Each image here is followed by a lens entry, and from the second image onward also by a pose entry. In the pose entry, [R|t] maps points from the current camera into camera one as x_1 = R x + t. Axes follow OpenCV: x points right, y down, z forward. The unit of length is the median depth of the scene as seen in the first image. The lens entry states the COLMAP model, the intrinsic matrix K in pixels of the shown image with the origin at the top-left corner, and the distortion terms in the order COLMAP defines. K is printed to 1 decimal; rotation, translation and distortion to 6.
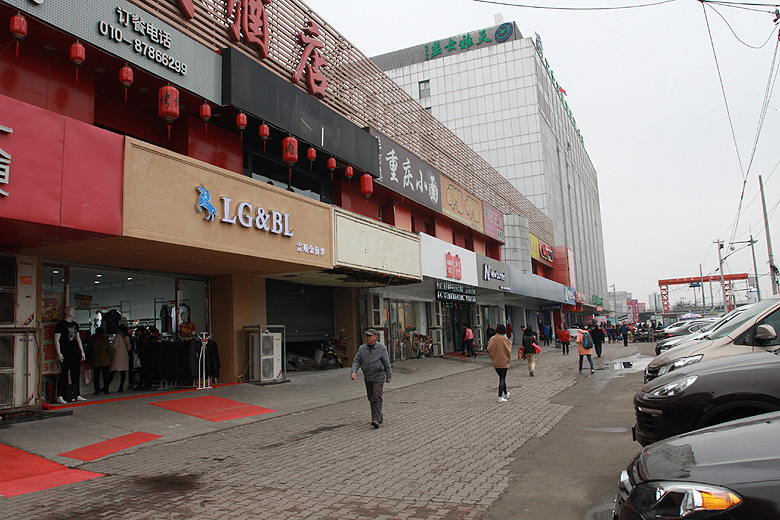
lens RADIAL K [[618.0, 0, 386.3], [0, 618.0, 261.1], [0, 0, 1]] dist [-0.091102, 0.076902]
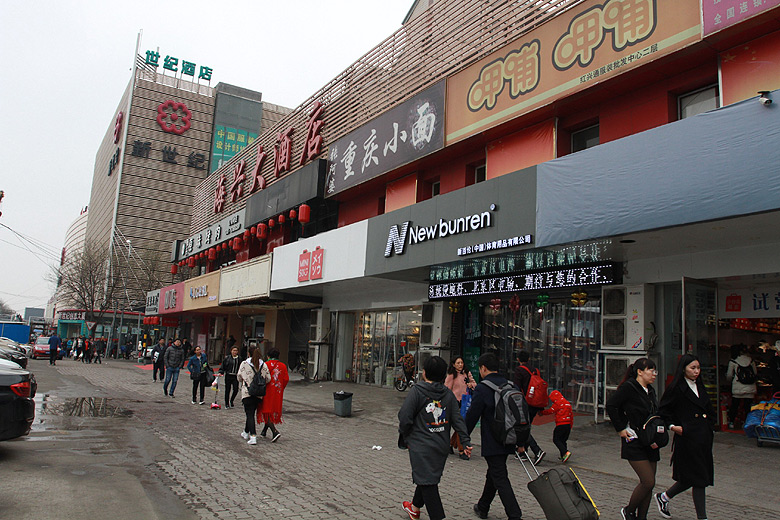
lens RADIAL K [[618.0, 0, 386.3], [0, 618.0, 261.1], [0, 0, 1]] dist [-0.091102, 0.076902]
pose [[-0.550821, -0.122543, -0.825579, 0.690478], [0.063366, 0.980167, -0.187767, 0.155737], [0.832215, -0.155740, -0.532131, 1.481925]]
